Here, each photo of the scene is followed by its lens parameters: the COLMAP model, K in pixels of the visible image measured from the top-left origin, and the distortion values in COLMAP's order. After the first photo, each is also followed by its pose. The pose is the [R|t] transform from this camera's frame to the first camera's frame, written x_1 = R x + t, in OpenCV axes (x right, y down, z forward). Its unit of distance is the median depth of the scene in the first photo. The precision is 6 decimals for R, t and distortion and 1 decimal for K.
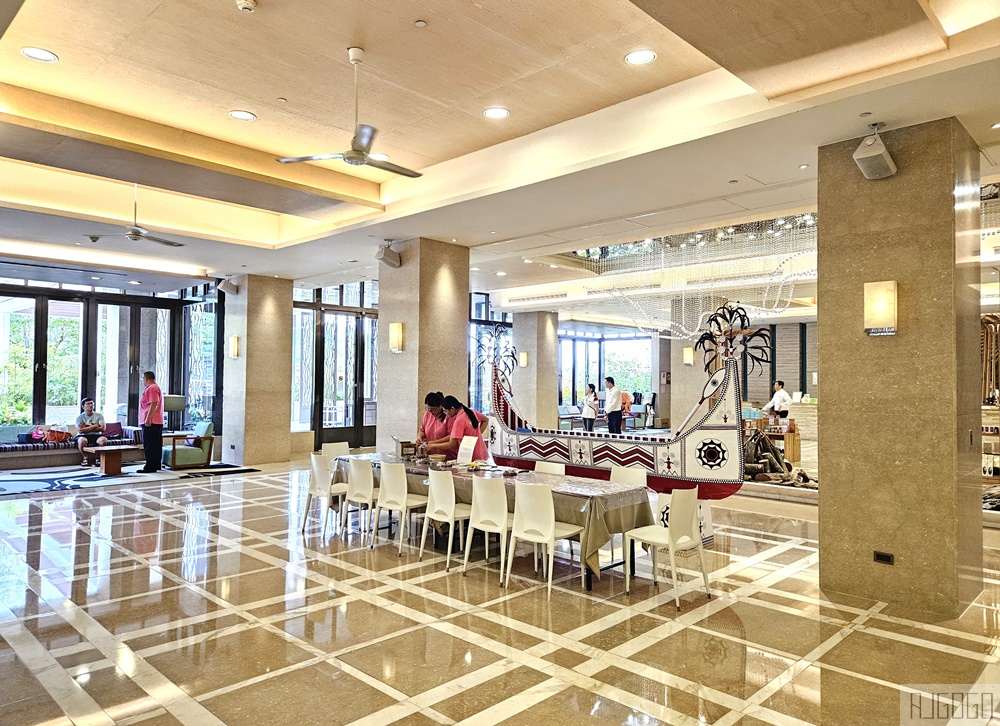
lens RADIAL K [[672.4, 0, 500.0], [0, 672.4, 363.0], [0, 0, 1]] dist [0.129628, -0.000006]
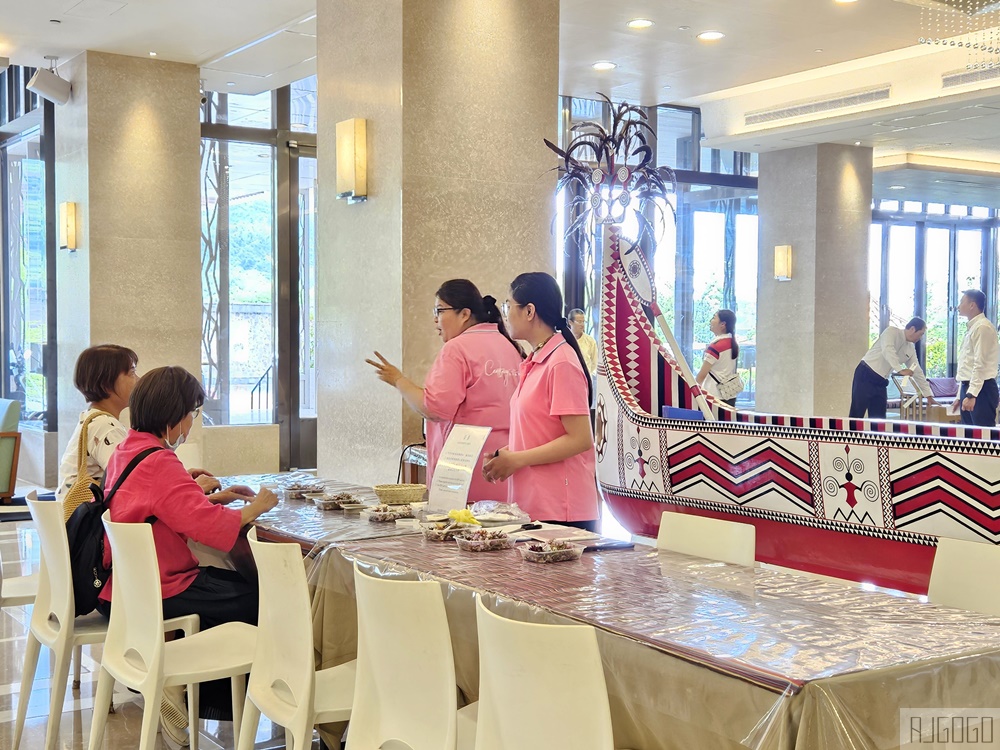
lens RADIAL K [[1303.4, 0, 500.0], [0, 1303.4, 375.0], [0, 0, 1]] dist [0.069539, 0.010142]
pose [[0.976437, -0.000773, -0.215801, 0.077227], [0.011763, 0.998697, 0.049649, 0.043864], [0.215481, -0.051018, 0.975174, 0.331276]]
